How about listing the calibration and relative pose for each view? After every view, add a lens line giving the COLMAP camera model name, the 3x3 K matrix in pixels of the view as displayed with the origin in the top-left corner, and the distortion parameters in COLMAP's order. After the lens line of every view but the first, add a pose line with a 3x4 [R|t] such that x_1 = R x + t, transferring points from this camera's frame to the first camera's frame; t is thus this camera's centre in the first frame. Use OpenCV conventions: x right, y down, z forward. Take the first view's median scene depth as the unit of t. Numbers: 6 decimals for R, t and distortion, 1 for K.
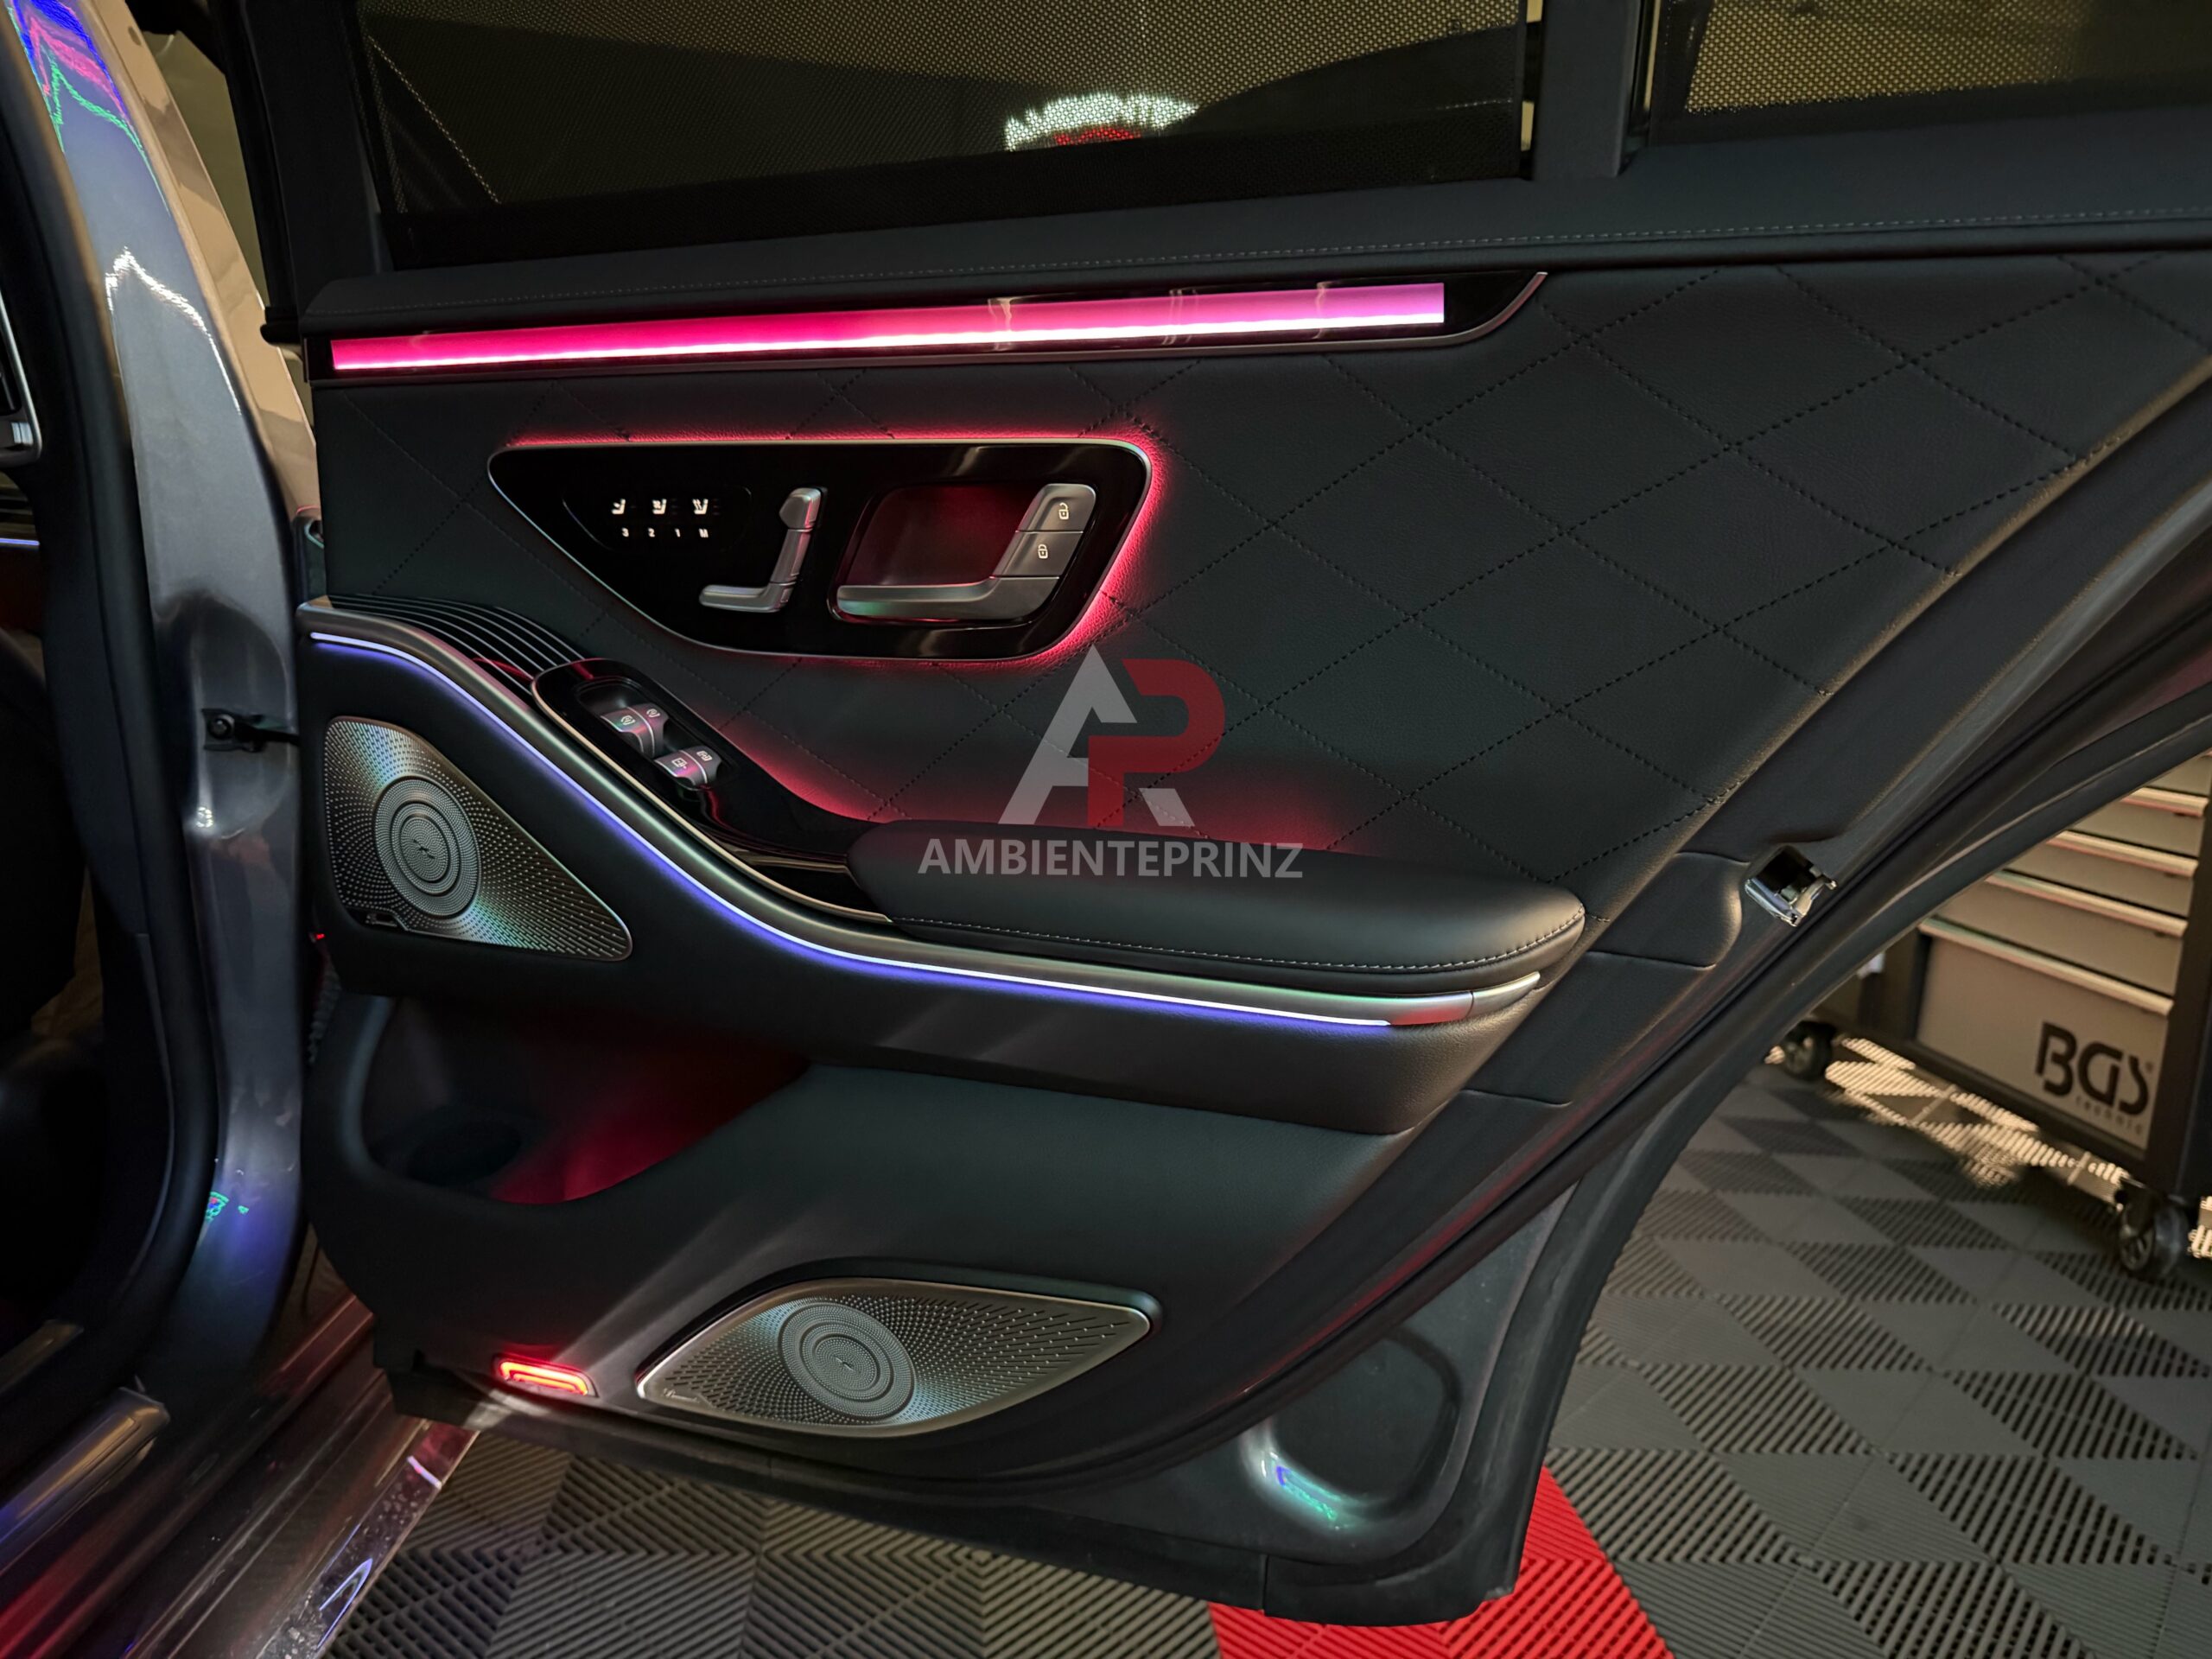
lens RADIAL K [[1613.7, 0, 1106.0], [0, 1613.7, 829.5], [0, 0, 1]] dist [-0.015897, 0.003706]
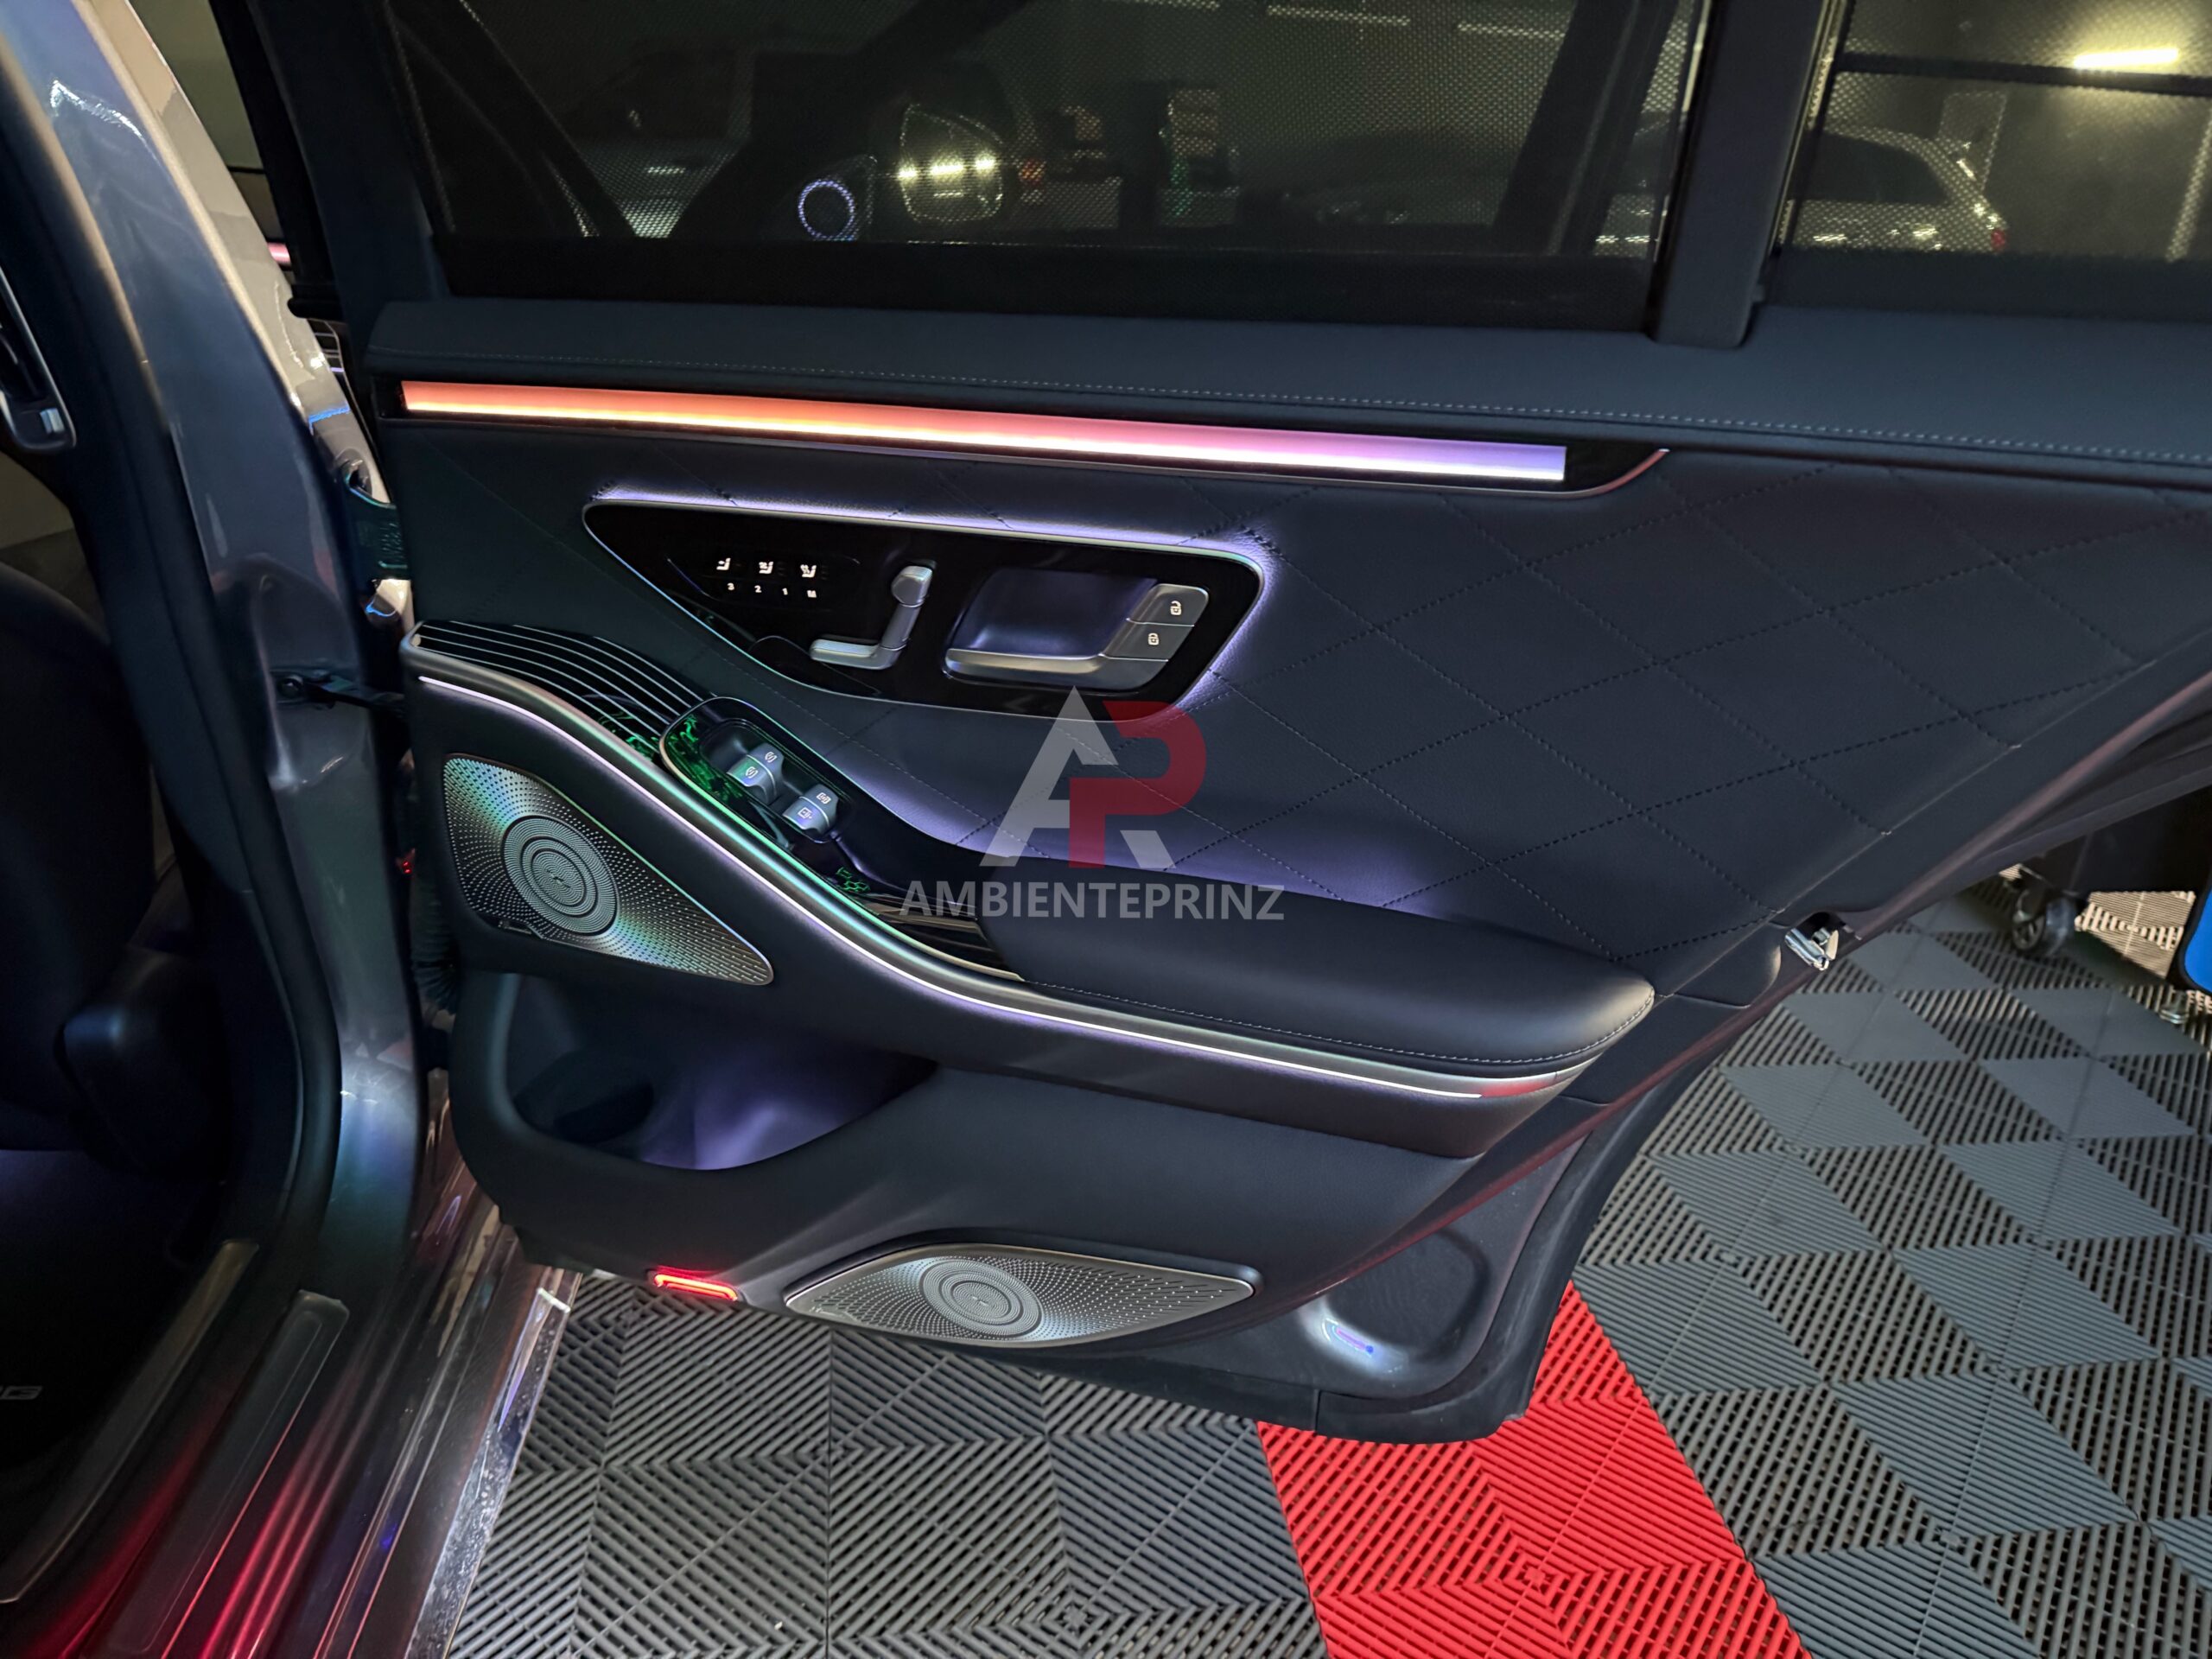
lens RADIAL K [[1599.3, 0, 1106.0], [0, 1599.3, 829.5], [0, 0, 1]] dist [0.033578, -0.065244]
pose [[0.998320, -0.033329, 0.047385, -0.089312], [0.019943, 0.965656, 0.259056, -0.232733], [-0.054392, -0.257676, 0.964699, -0.030441]]
